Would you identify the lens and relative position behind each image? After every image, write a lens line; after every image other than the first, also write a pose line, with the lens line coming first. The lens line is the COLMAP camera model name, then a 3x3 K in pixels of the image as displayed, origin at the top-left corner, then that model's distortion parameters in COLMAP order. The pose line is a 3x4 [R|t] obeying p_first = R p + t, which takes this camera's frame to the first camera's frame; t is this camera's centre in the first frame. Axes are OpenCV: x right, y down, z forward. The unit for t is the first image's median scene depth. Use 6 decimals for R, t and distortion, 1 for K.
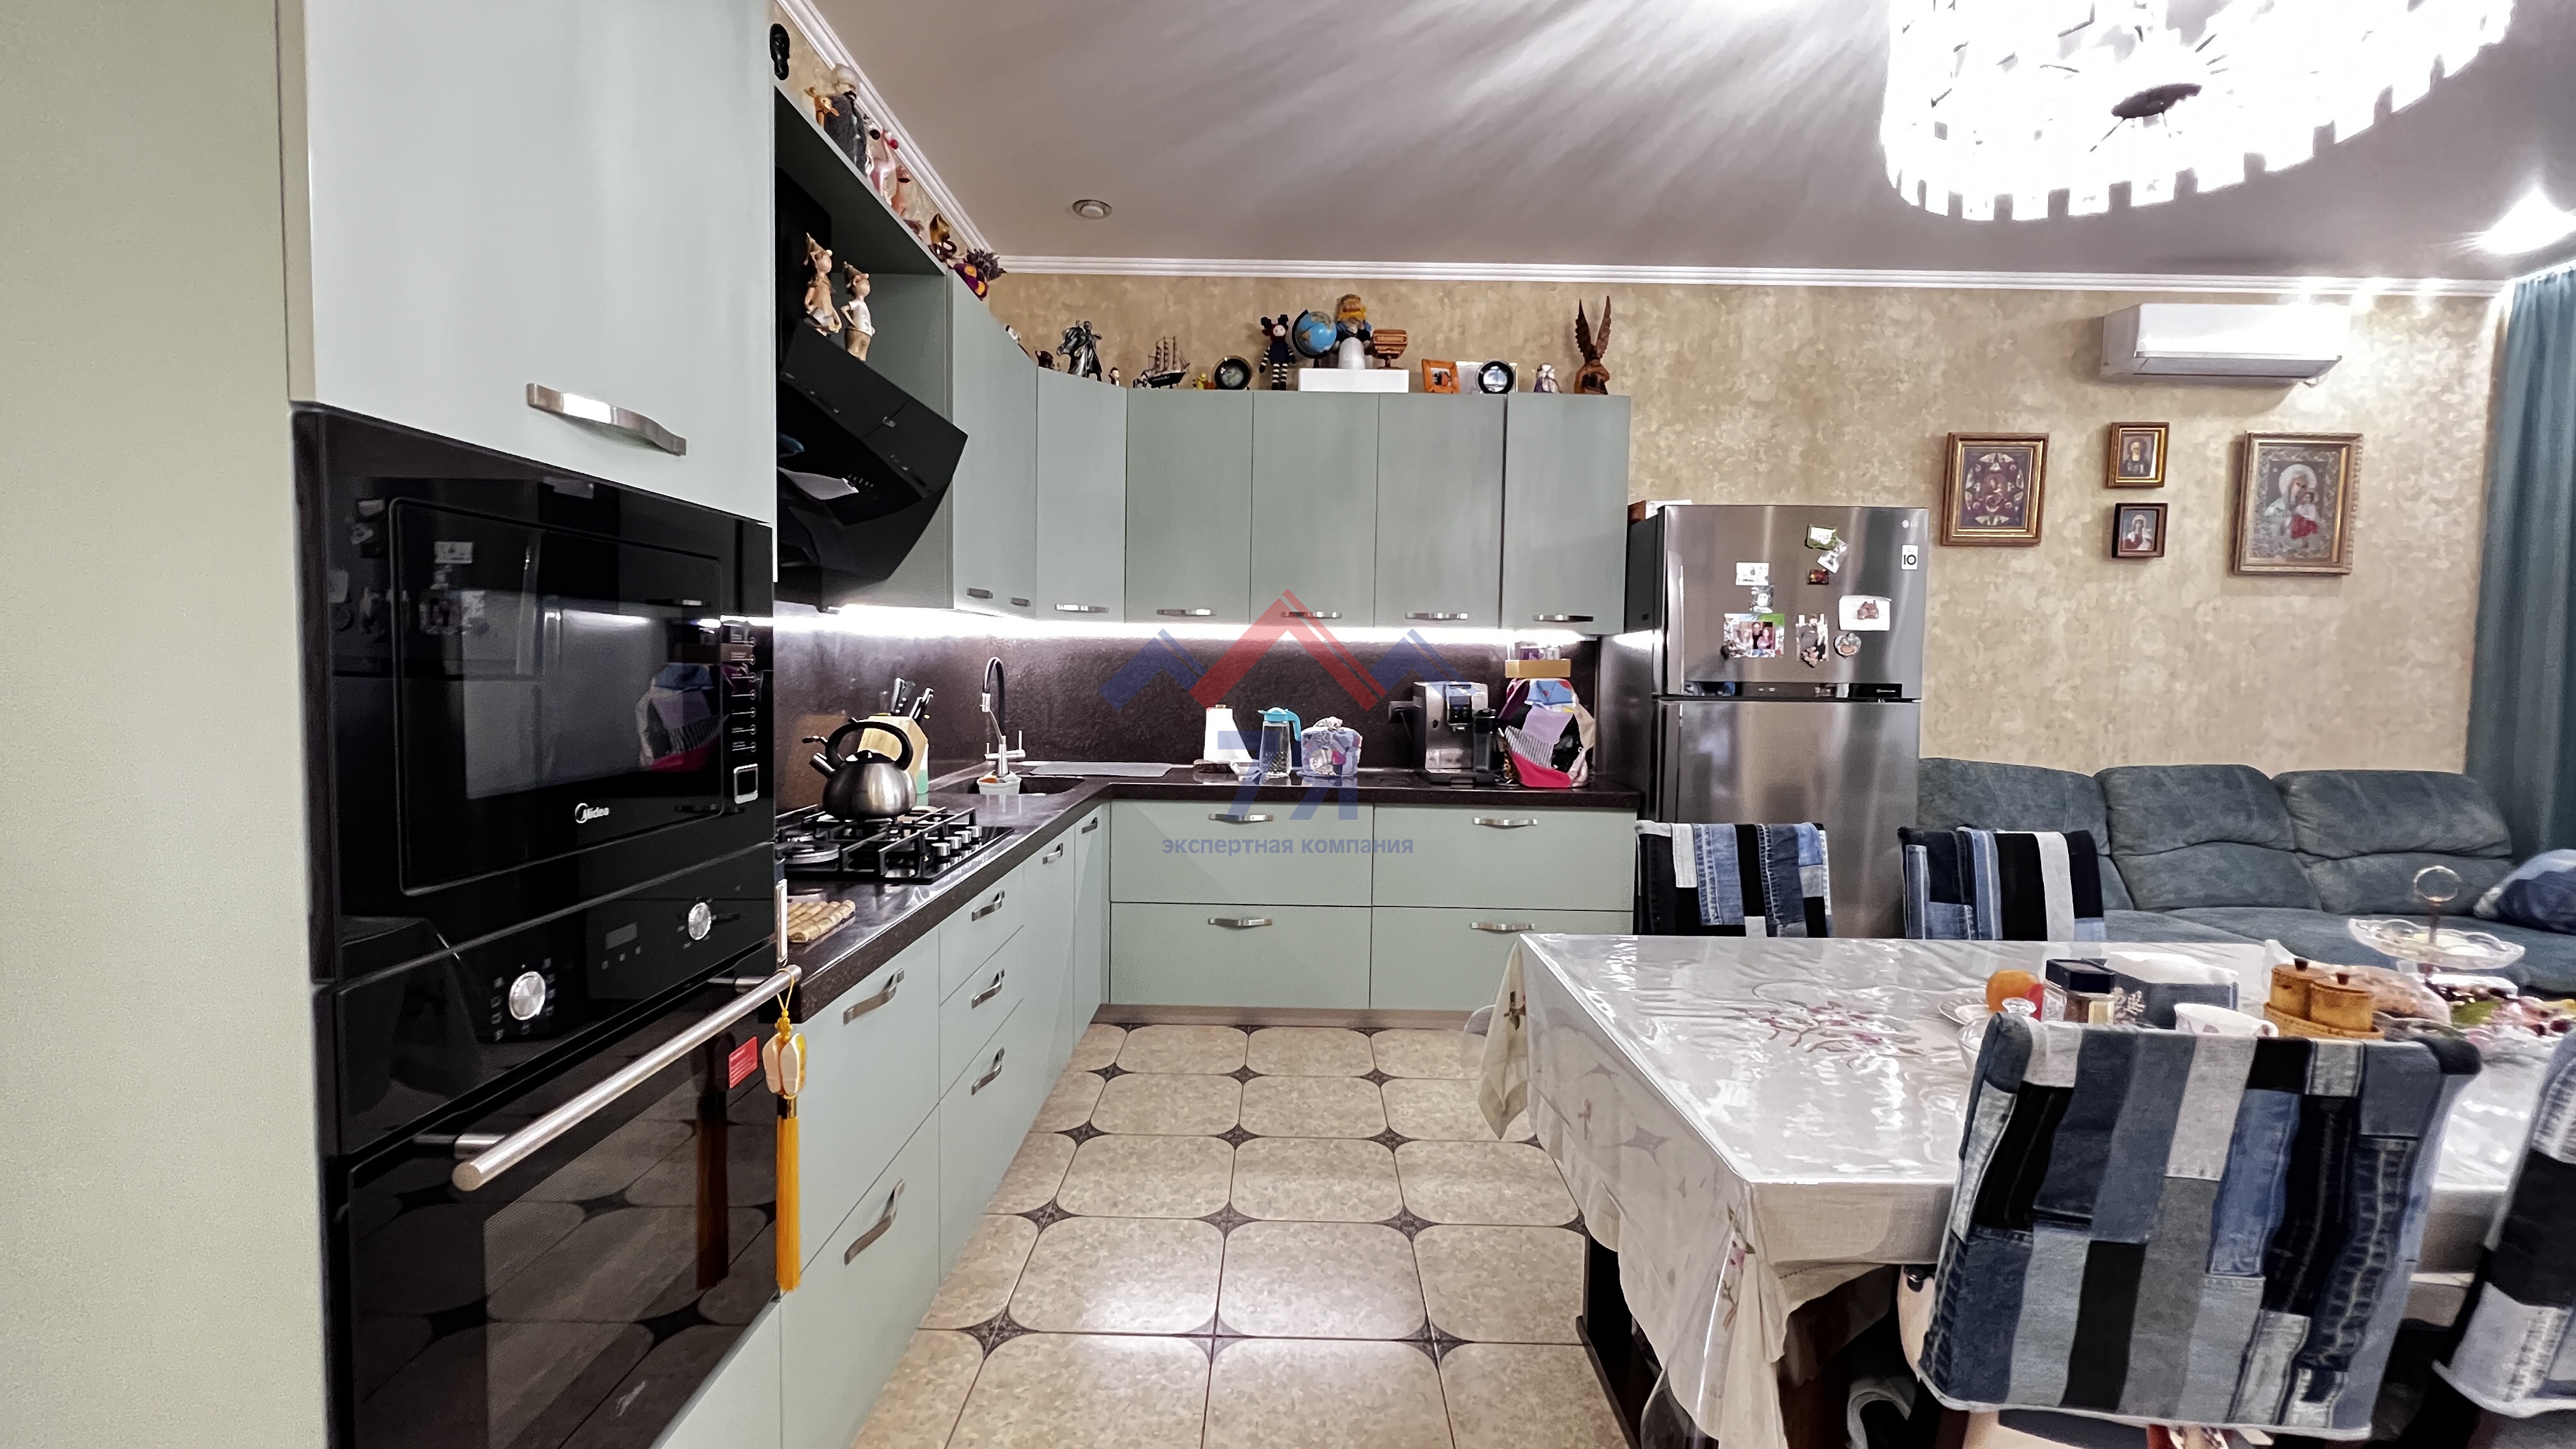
lens RADIAL K [[1093.6, 0, 1281.6], [0, 1093.6, 727.0], [0, 0, 1]] dist [-0.001367, 0.000187]
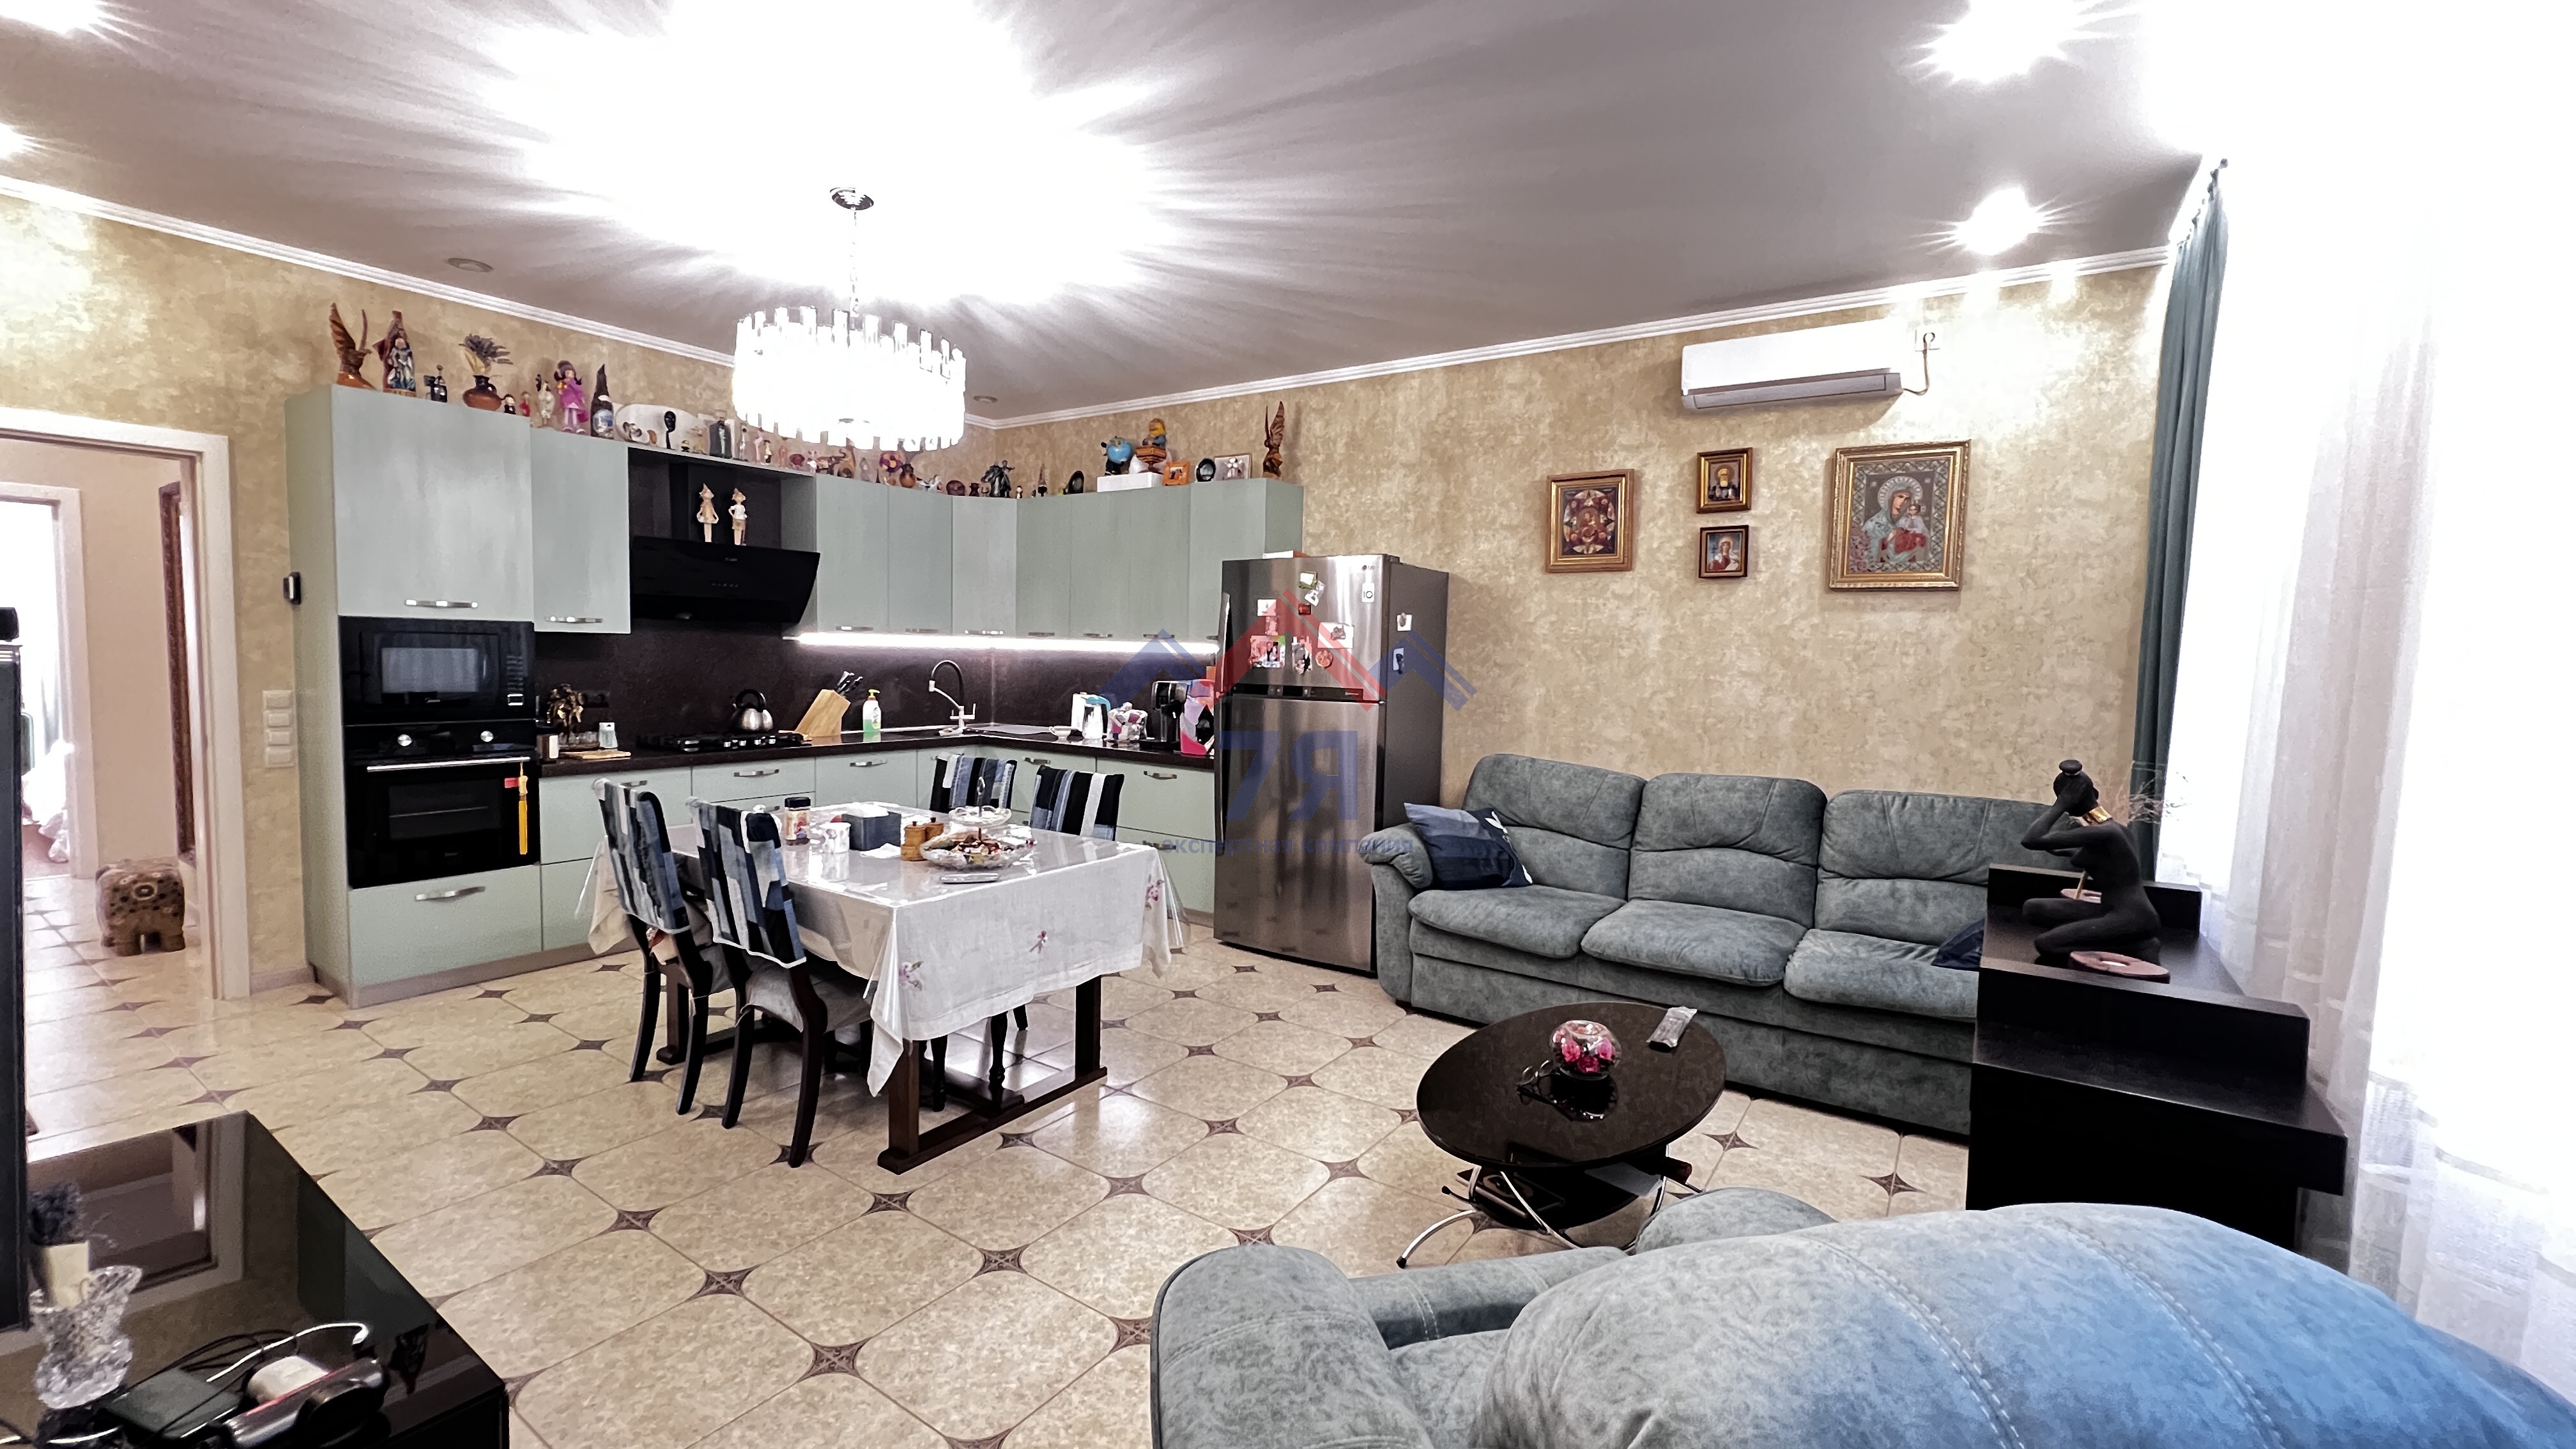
lens RADIAL K [[1130.8, 0, 1290.5], [0, 1130.8, 730.5], [0, 0, 1]] dist [-0.001644, -0.000209]
pose [[0.808206, 0.048014, -0.586939, 1.099378], [-0.045293, 0.998787, 0.019337, -0.009960], [0.587155, 0.010956, 0.809400, -0.128539]]
